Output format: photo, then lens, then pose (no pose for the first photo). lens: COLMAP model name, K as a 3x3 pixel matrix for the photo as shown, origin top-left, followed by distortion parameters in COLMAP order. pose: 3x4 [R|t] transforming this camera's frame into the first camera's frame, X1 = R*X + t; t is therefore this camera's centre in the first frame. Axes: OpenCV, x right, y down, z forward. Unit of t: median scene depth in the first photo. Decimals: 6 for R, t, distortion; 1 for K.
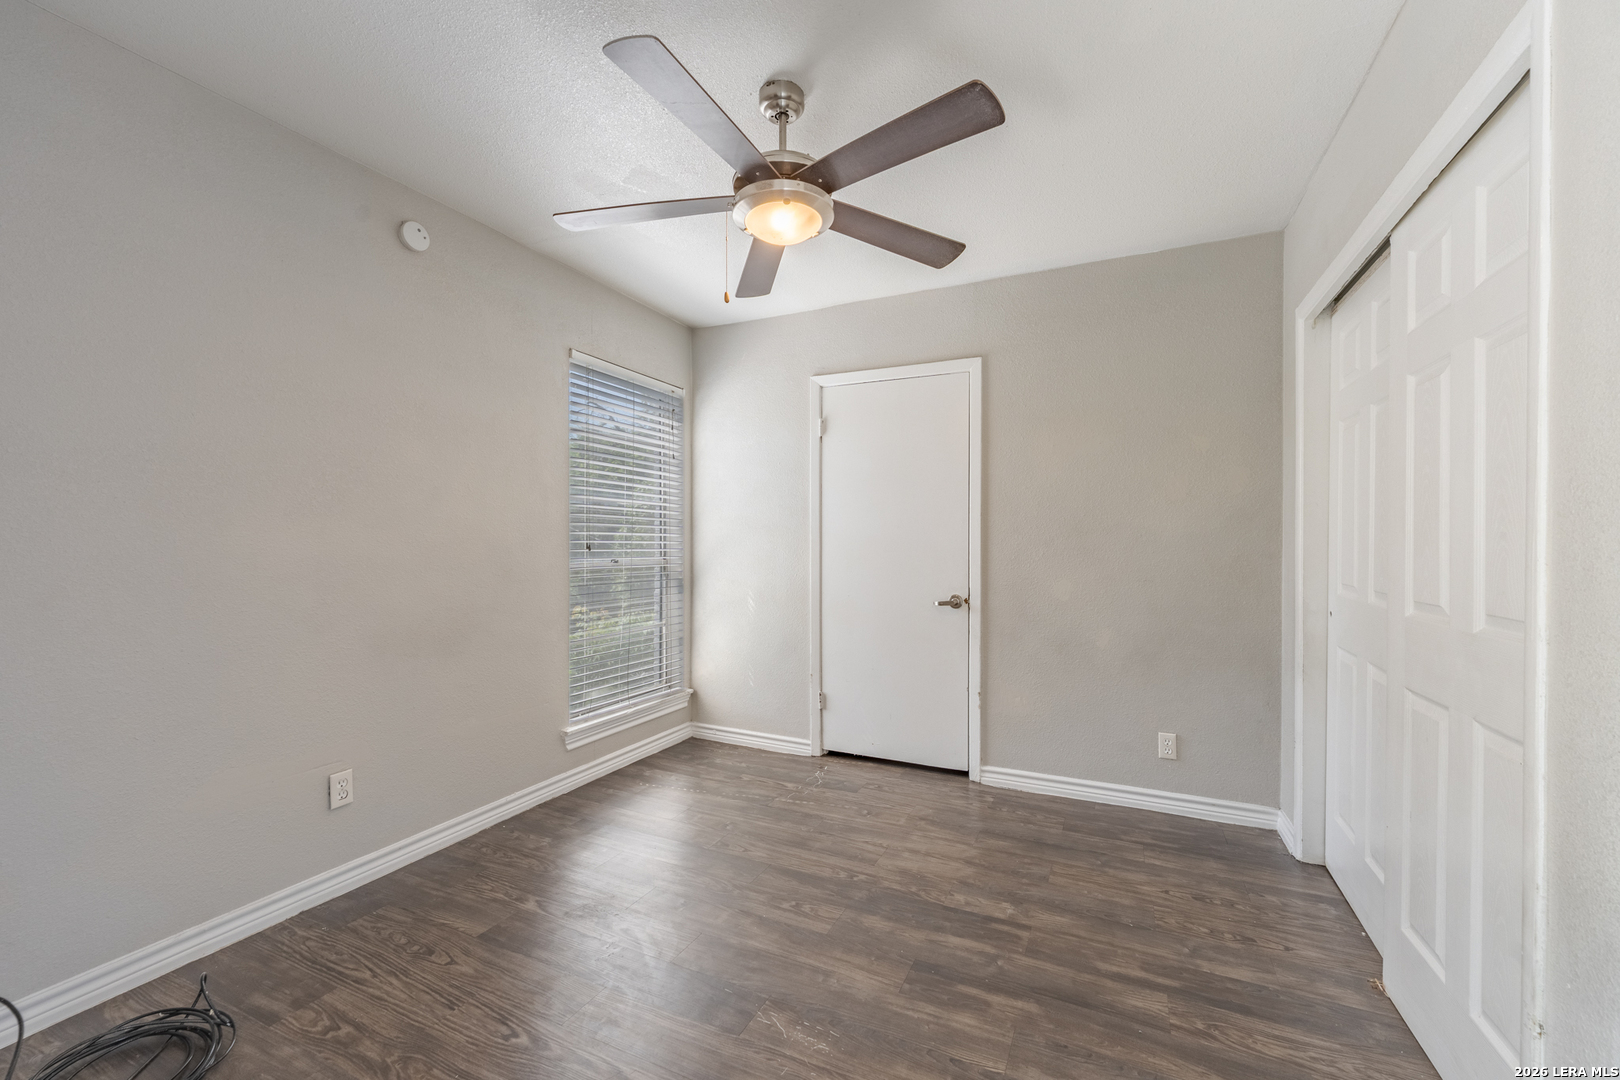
lens RADIAL K [[667.6, 0, 811.5], [0, 667.6, 537.0], [0, 0, 1]] dist [0.005803, -0.001065]
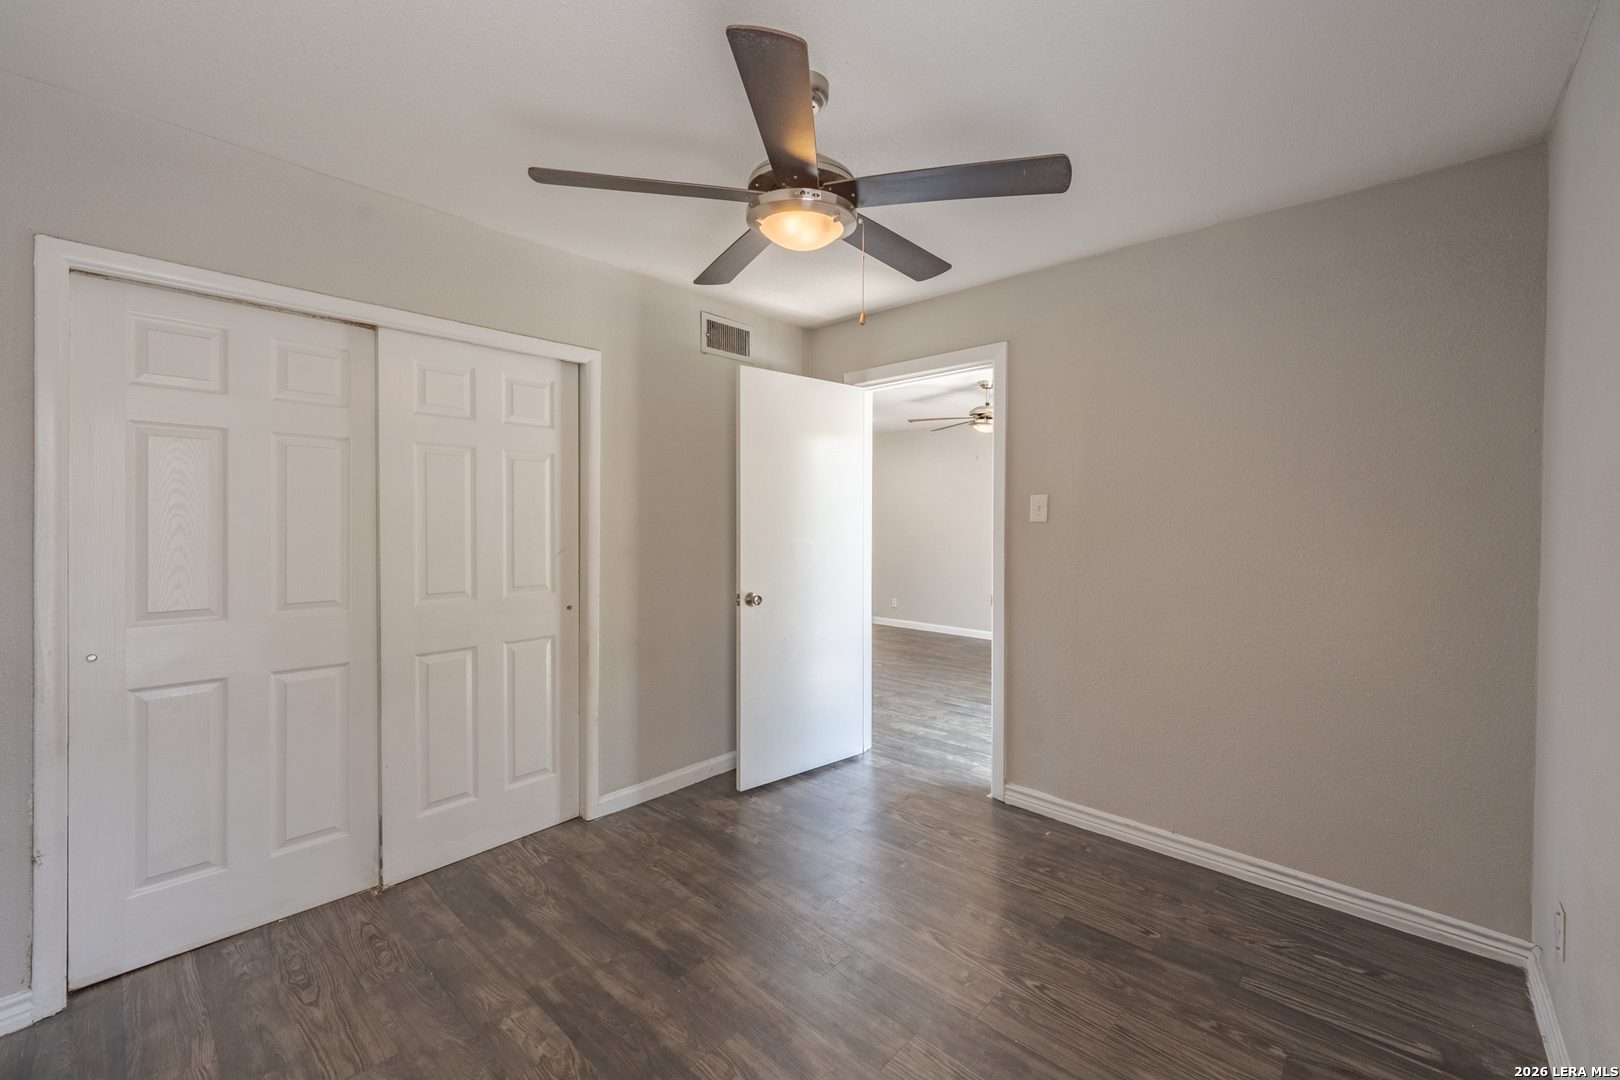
lens RADIAL K [[667.6, 0, 798.7], [0, 667.6, 533.7], [0, 0, 1]] dist [0.005803, -0.001065]
pose [[-0.951553, -0.014587, 0.307139, -0.337089], [-0.010398, 0.999829, 0.015269, -0.071158], [-0.307310, 0.011336, -0.951542, 1.952864]]
